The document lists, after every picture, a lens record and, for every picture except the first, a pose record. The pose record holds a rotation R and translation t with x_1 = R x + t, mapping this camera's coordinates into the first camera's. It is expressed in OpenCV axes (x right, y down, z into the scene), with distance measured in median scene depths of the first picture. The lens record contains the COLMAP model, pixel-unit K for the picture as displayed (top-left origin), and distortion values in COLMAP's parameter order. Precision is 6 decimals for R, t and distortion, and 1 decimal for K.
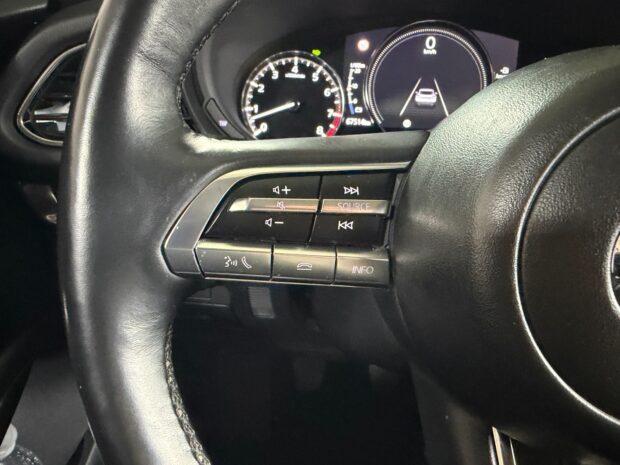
lens RADIAL K [[437.3, 0, 265.6], [0, 437.3, 245.2], [0, 0, 1]] dist [-0.001969, -0.001770]
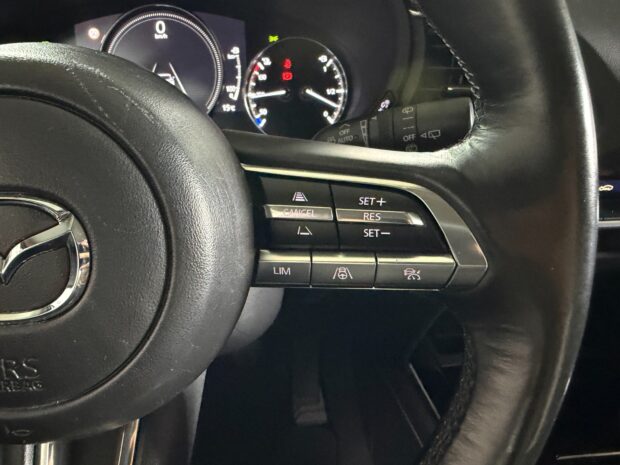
lens RADIAL K [[437.8, 0, 278.9], [0, 437.8, 233.7], [0, 0, 1]] dist [-0.000506, -0.000536]
pose [[0.980462, -0.120033, 0.155839, 0.431286], [0.116749, 0.992706, 0.030091, 0.010933], [-0.158314, -0.011309, 0.987324, -0.045669]]
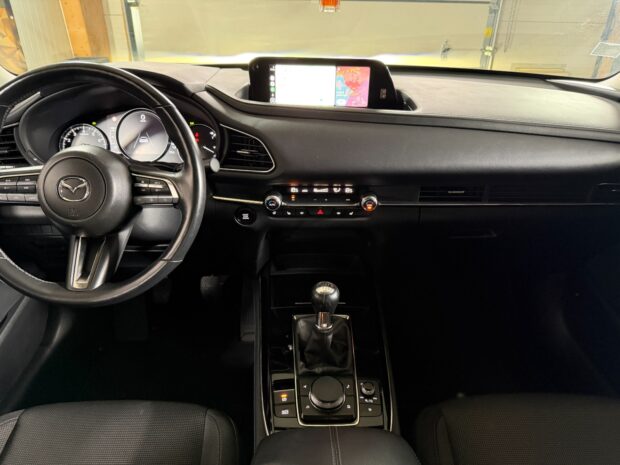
lens RADIAL K [[421.5, 0, 309.5], [0, 421.5, 245.5], [0, 0, 1]] dist [0.084685, -0.129047]
pose [[0.991600, -0.075534, 0.104994, 0.966172], [0.075853, 0.997119, 0.000962, 0.285986], [-0.104764, 0.007010, 0.994472, -1.361188]]
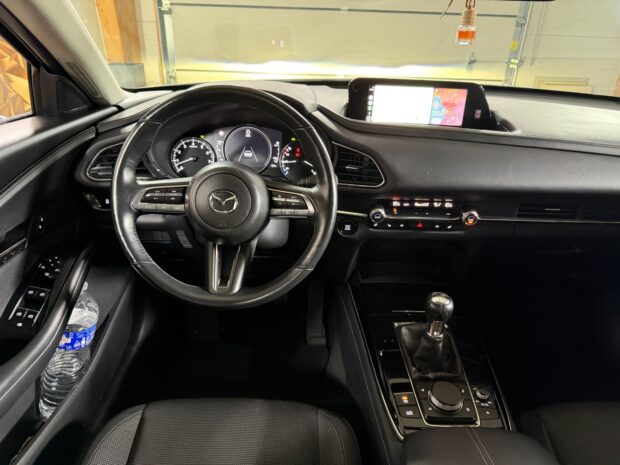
lens RADIAL K [[421.5, 0, 309.5], [0, 421.5, 245.5], [0, 0, 1]] dist [0.084685, -0.129047]
pose [[0.994146, -0.050876, 0.095320, 0.462207], [0.052155, 0.998579, -0.010982, 0.228357], [-0.094626, 0.015889, 0.995386, -1.440458]]
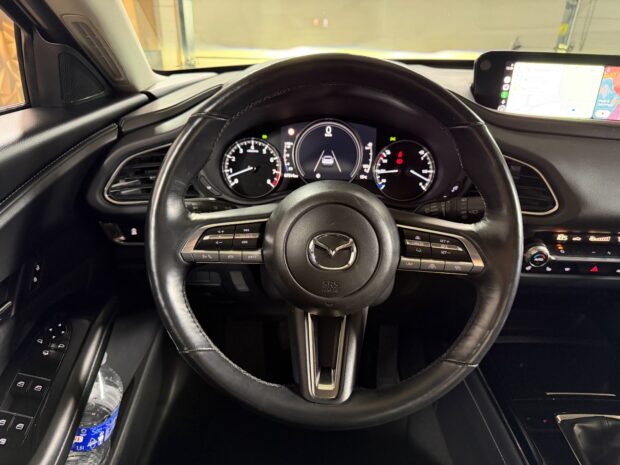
lens RADIAL K [[426.3, 0, 312.5], [0, 426.3, 243.7], [0, 0, 1]] dist [0.065573, -0.091057]
pose [[0.996392, -0.046858, 0.070756, 0.167725], [0.046918, 0.998898, 0.000816, -0.006684], [-0.070716, 0.002506, 0.997493, -0.728427]]
